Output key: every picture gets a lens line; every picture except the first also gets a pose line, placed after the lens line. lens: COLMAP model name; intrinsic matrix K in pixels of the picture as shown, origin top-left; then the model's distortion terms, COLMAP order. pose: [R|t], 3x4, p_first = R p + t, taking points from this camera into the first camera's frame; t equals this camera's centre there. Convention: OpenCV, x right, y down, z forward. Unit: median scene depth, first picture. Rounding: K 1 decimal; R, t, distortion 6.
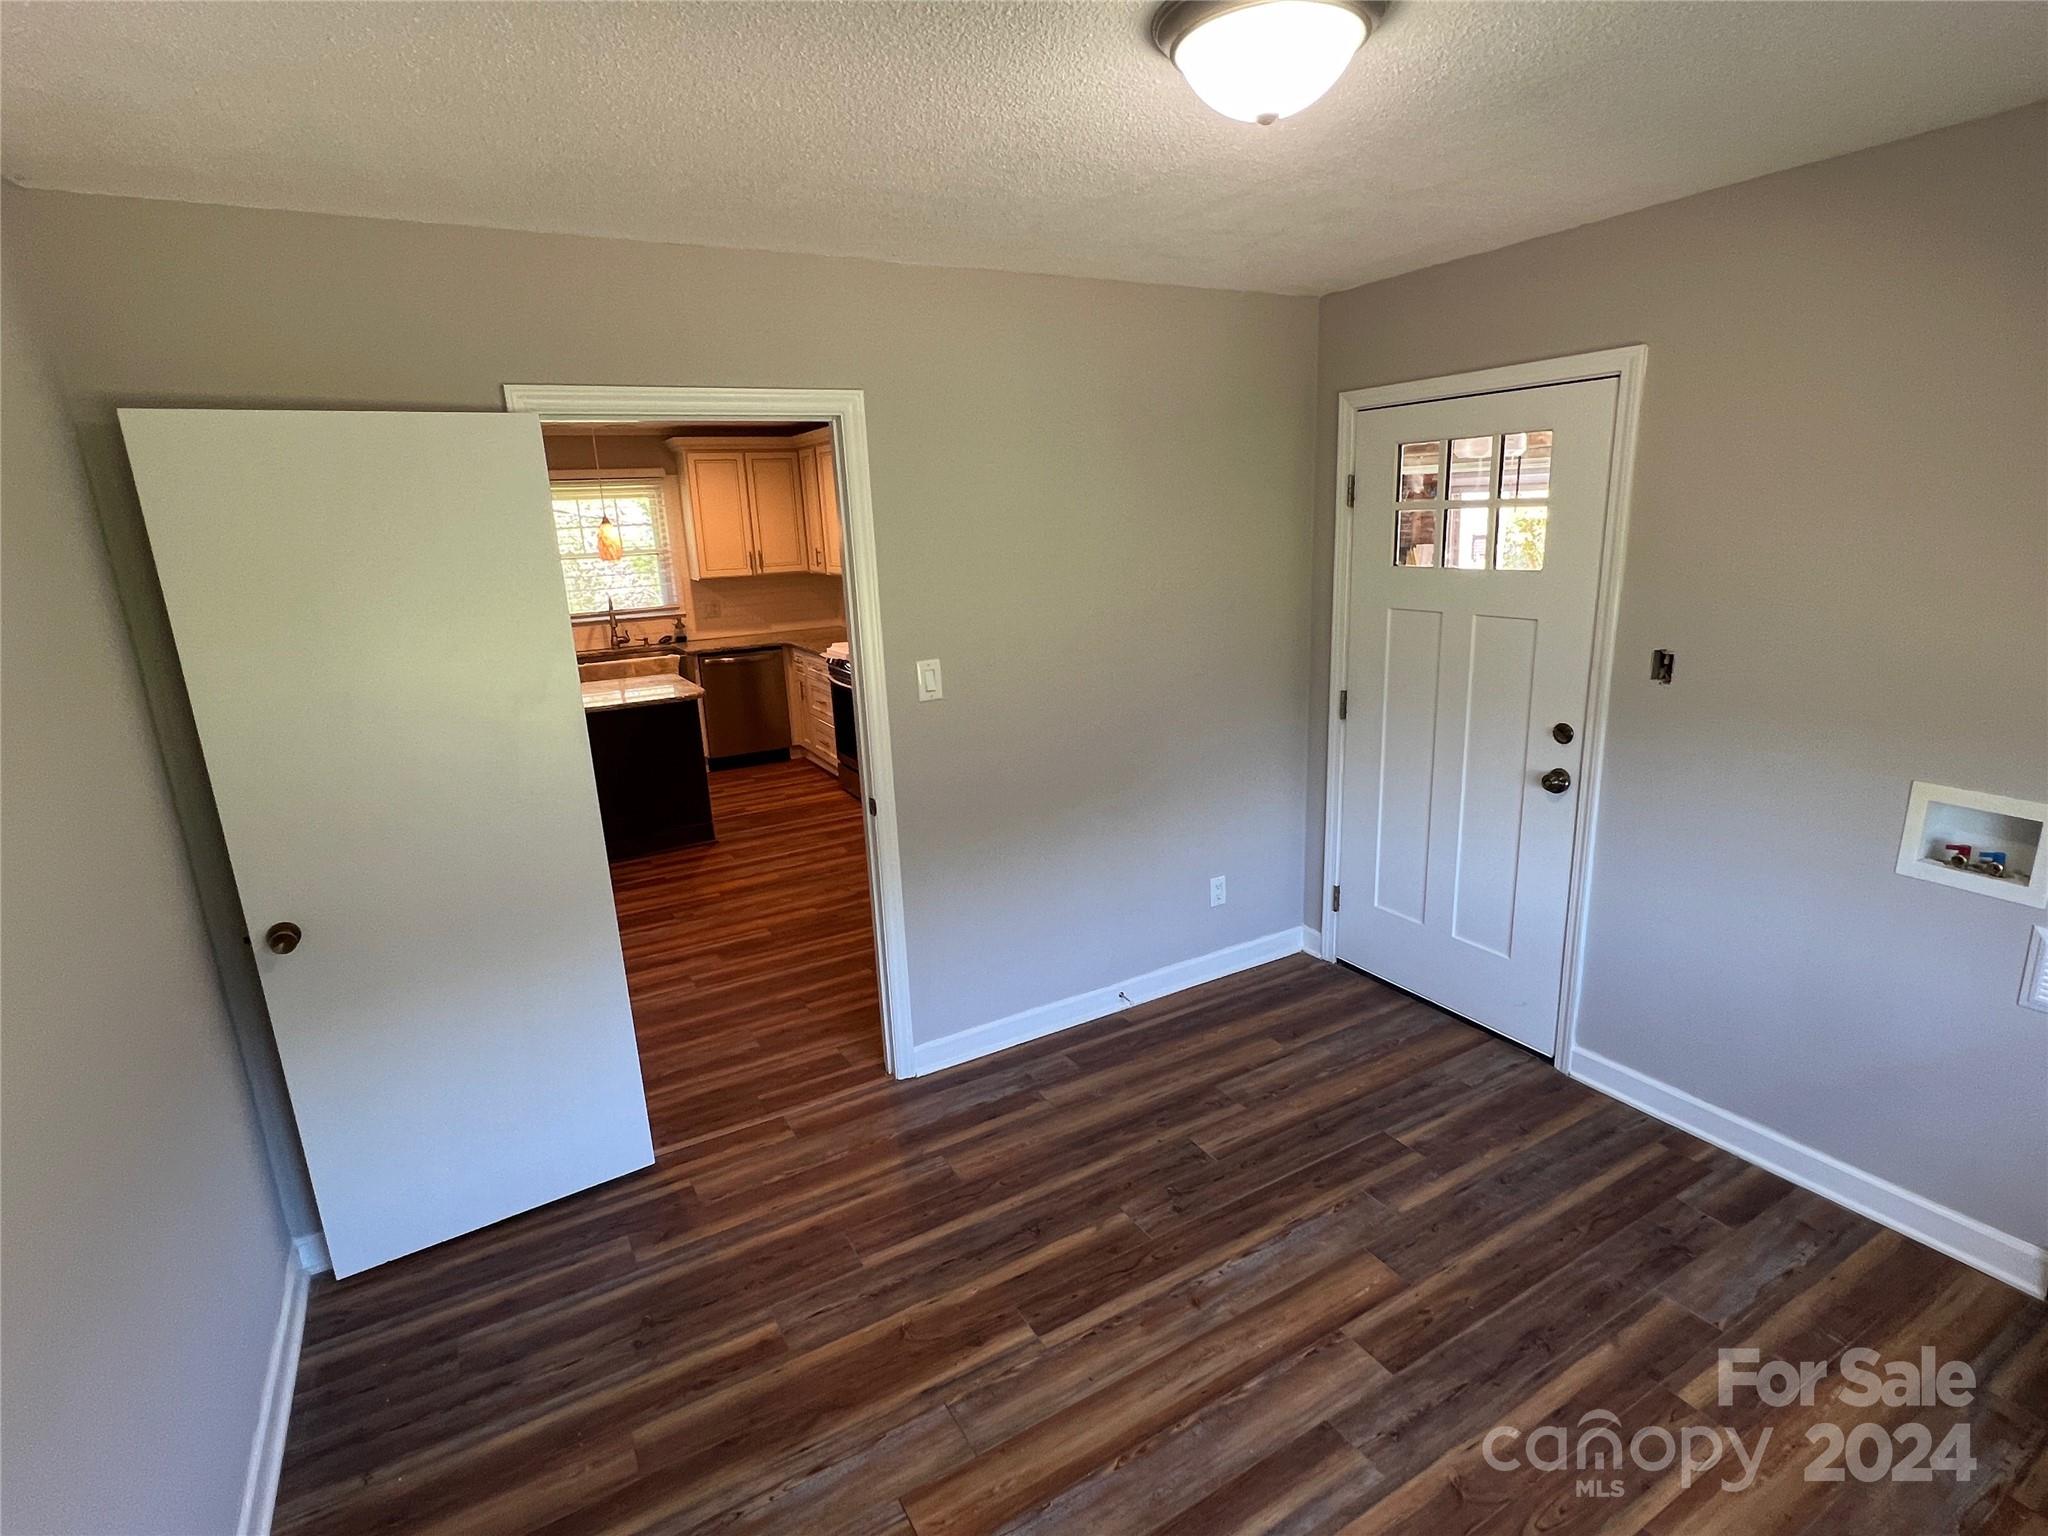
lens RADIAL K [[1016.5, 0, 1026.7], [0, 1016.5, 772.7], [0, 0, 1]] dist [-0.002936, 0.000312]
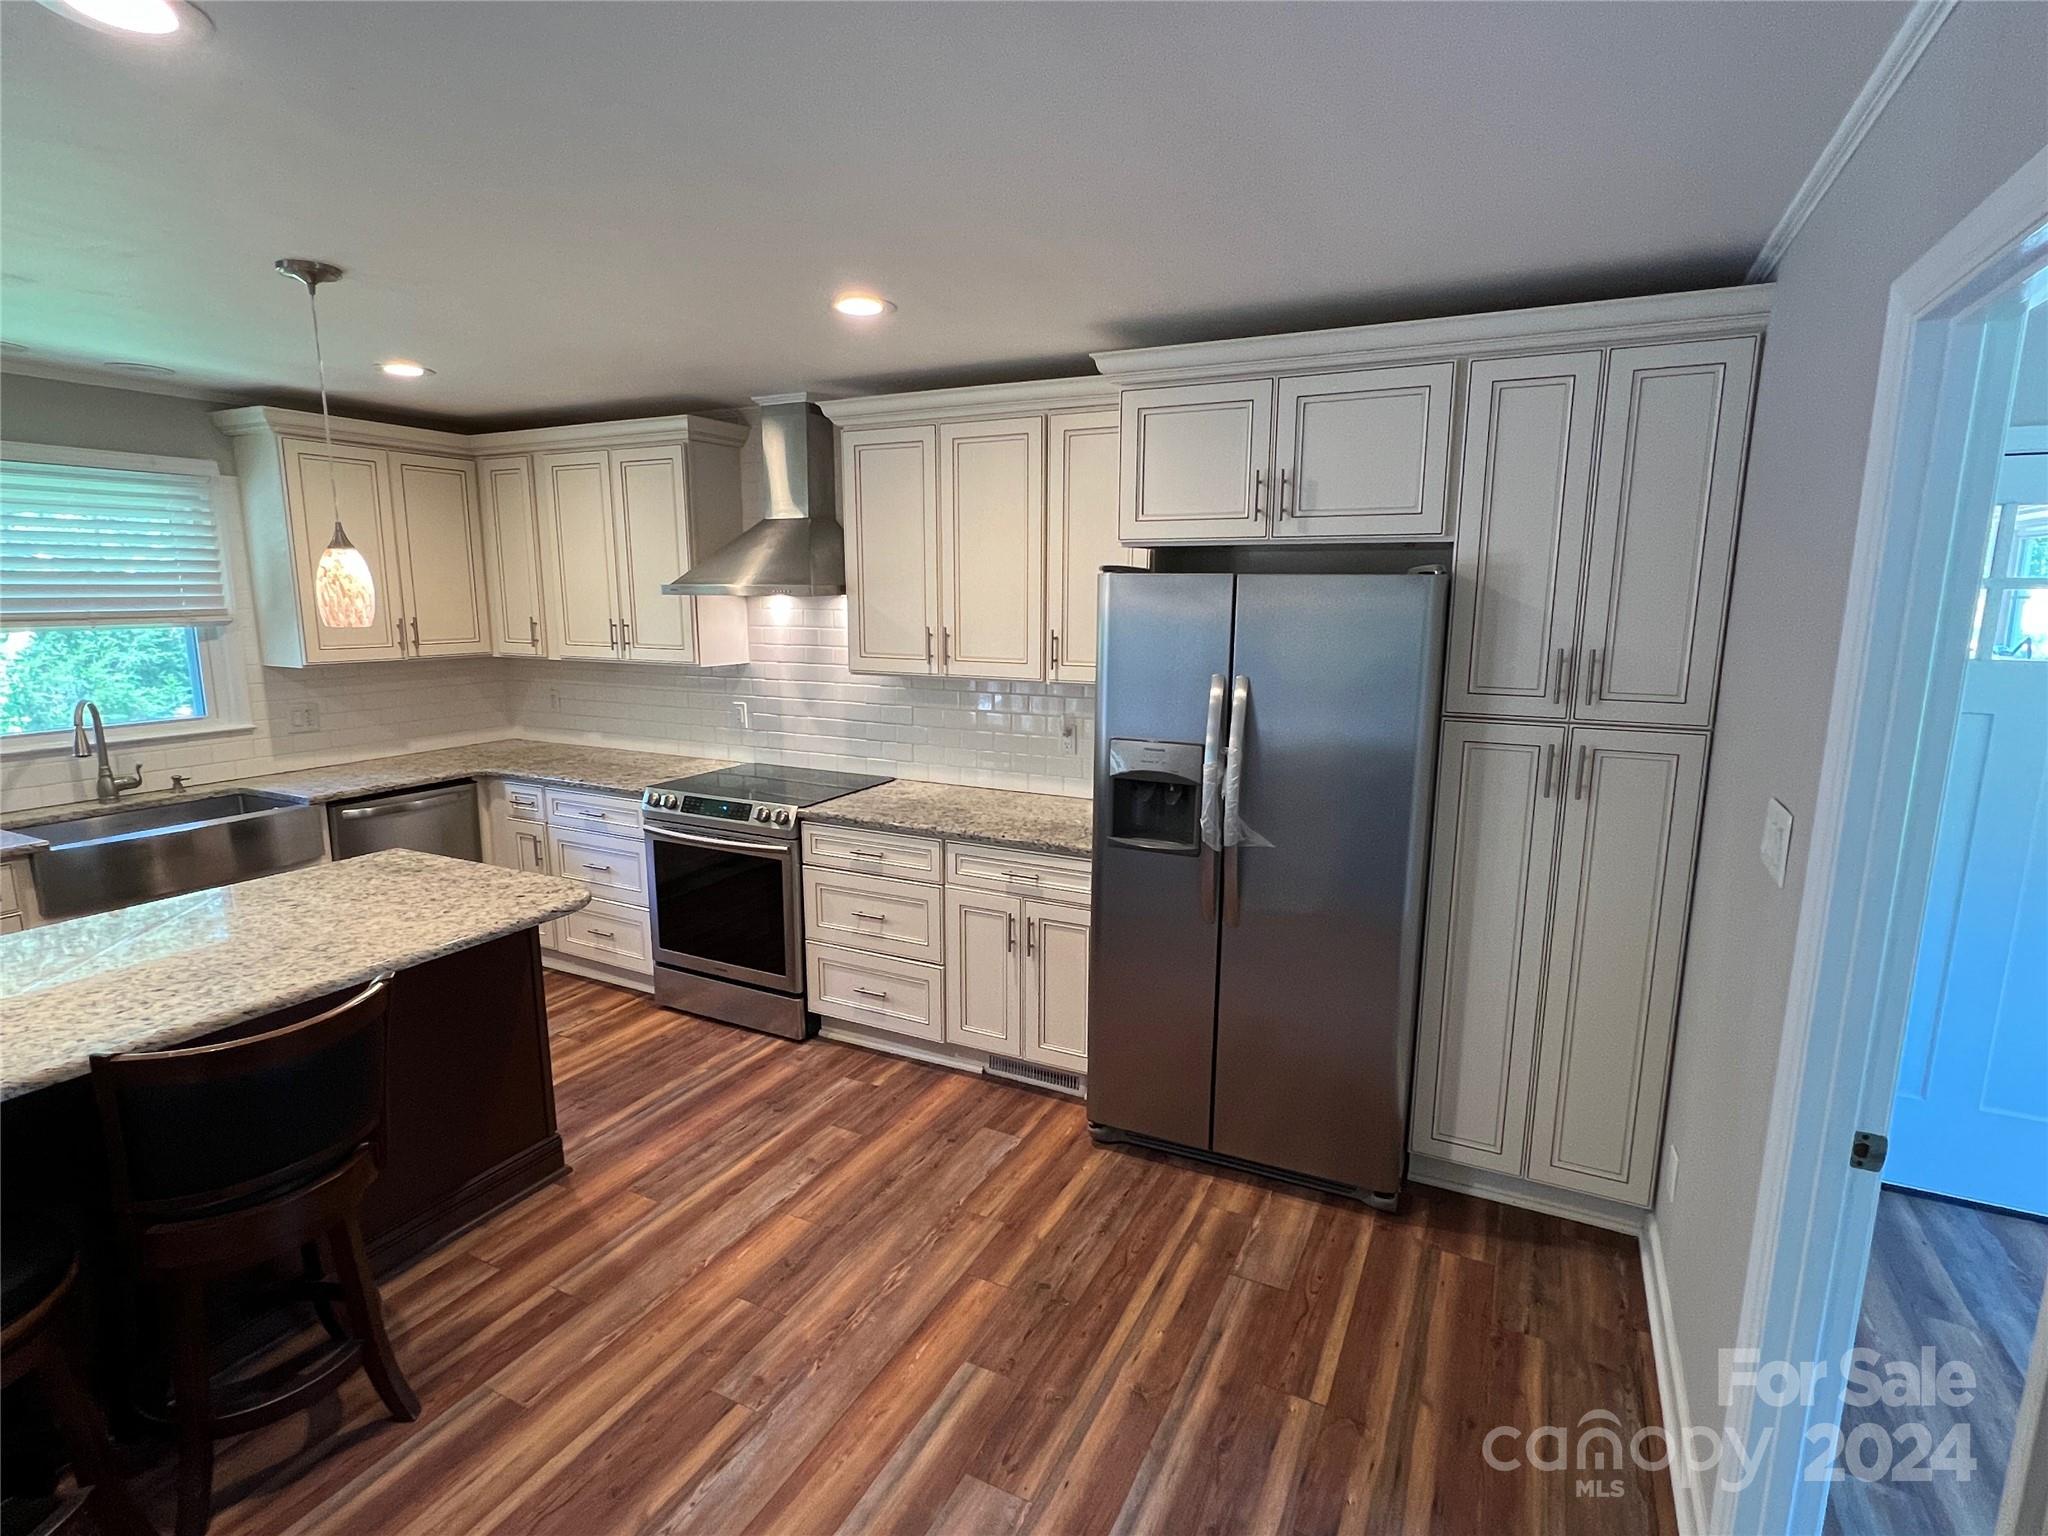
lens RADIAL K [[1016.5, 0, 1026.7], [0, 1016.5, 772.7], [0, 0, 1]] dist [-0.002936, 0.000312]
pose [[0.834823, -0.052780, 0.547983, -0.308216], [0.099579, 0.993452, -0.056018, -0.064408], [-0.541438, 0.101333, 0.834612, 0.342951]]
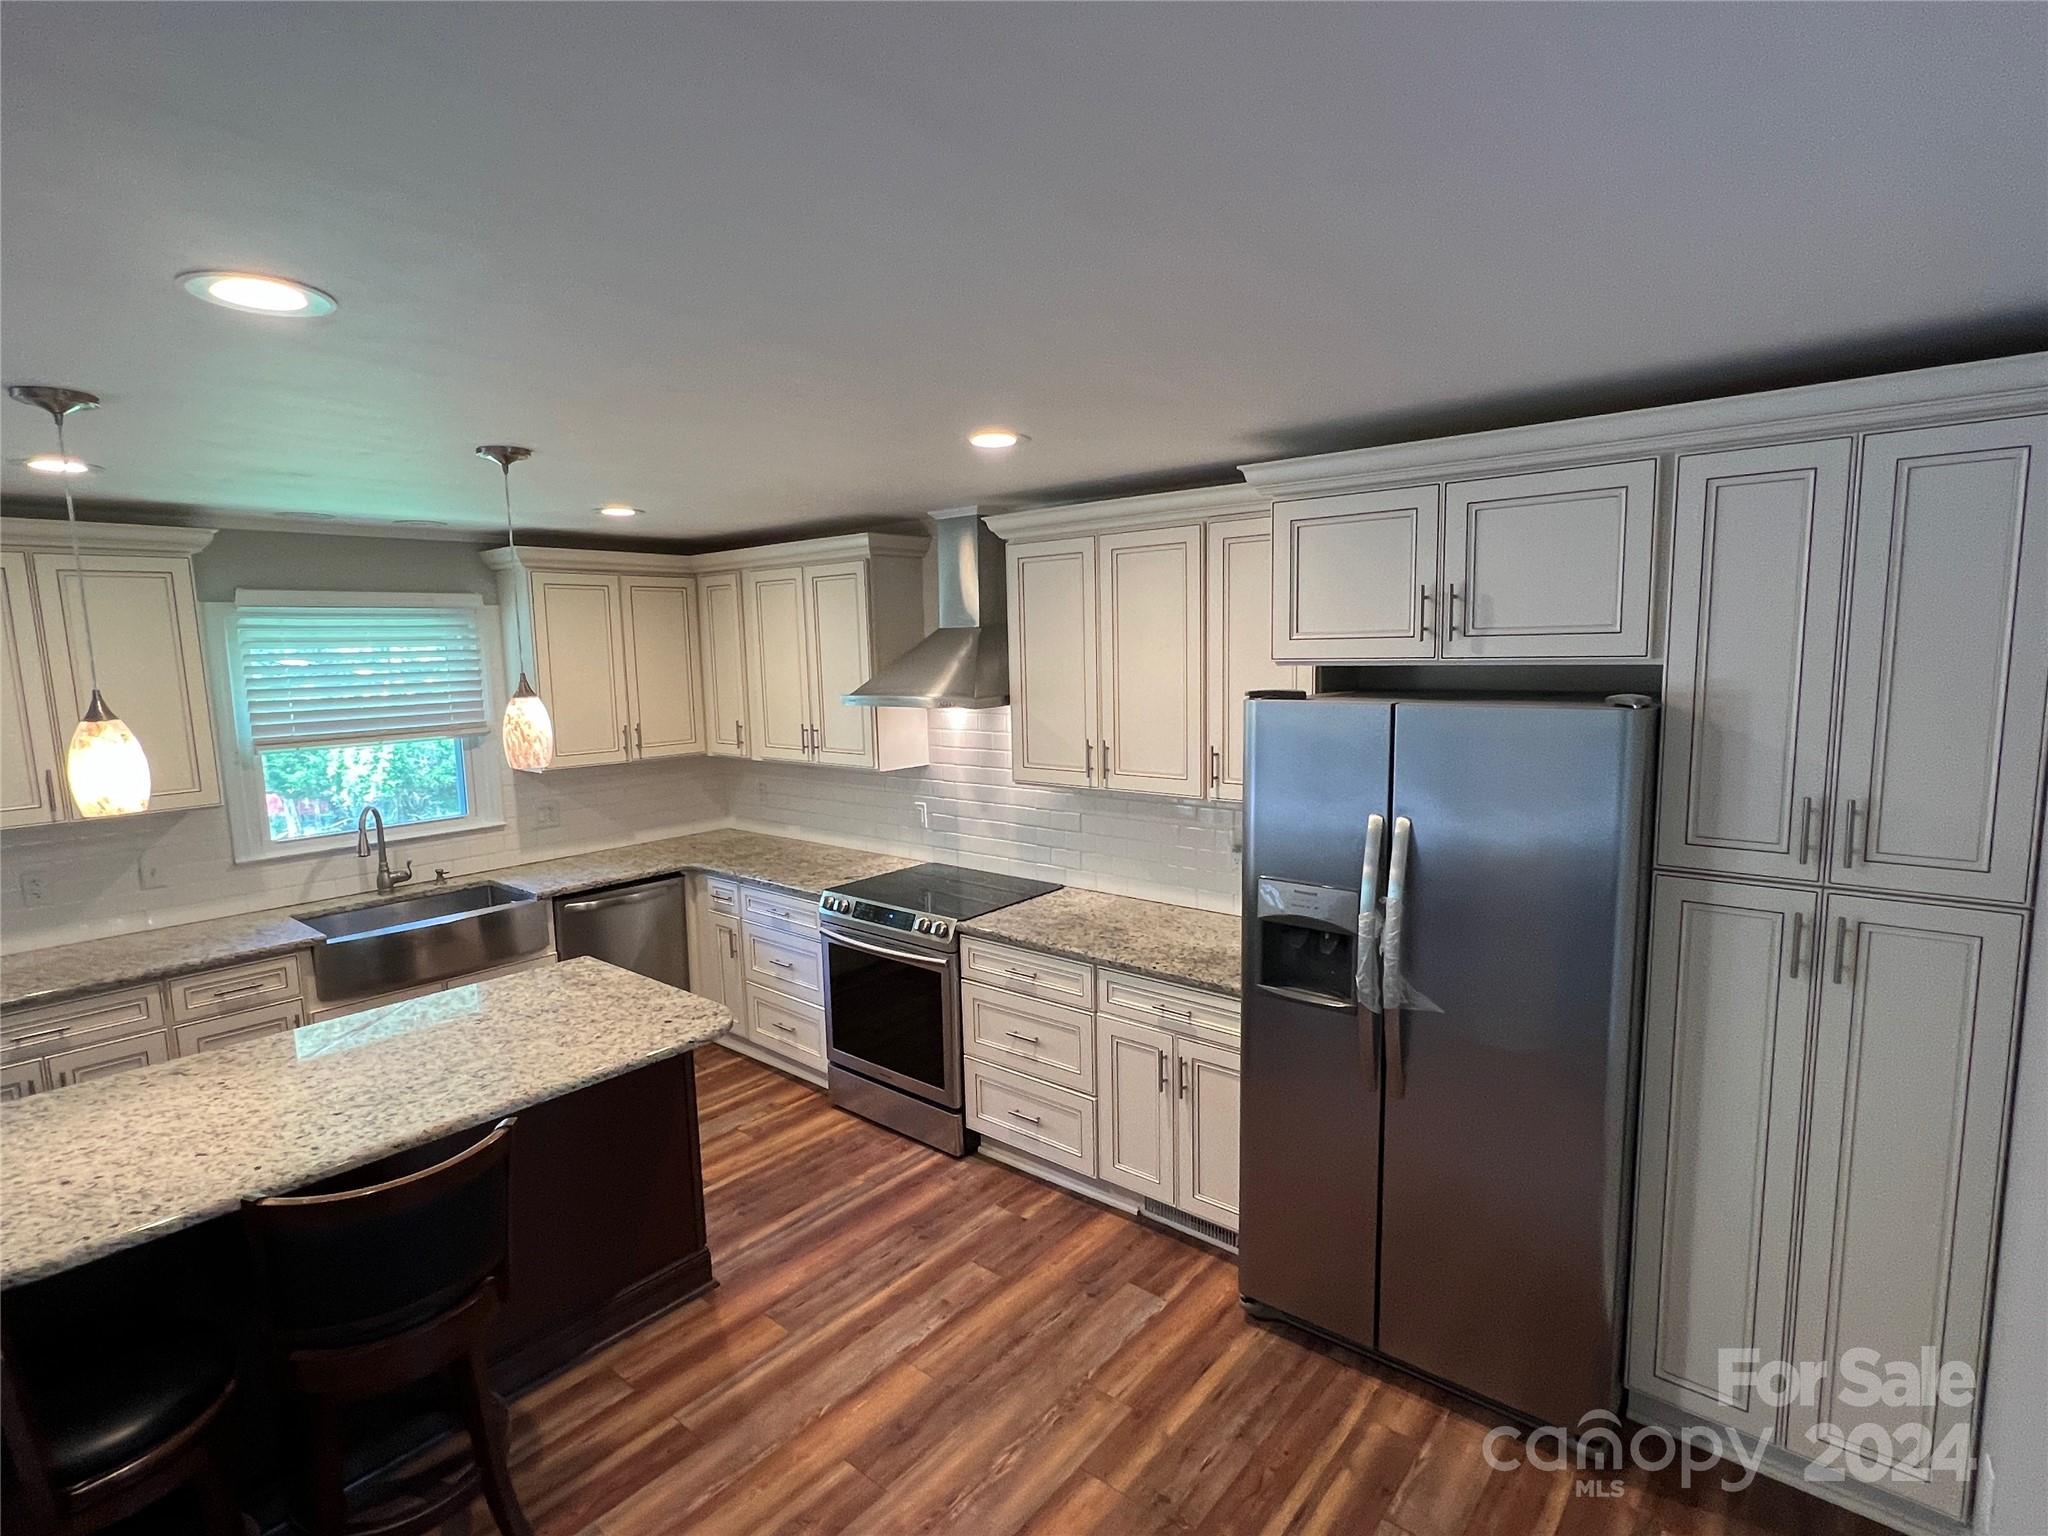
lens RADIAL K [[1016.5, 0, 1026.7], [0, 1016.5, 772.7], [0, 0, 1]] dist [-0.002936, 0.000312]
pose [[0.940309, -0.021915, 0.339617, -0.263074], [0.068899, 0.989518, -0.126912, -0.093588], [-0.333275, 0.142736, 0.931962, 0.338022]]
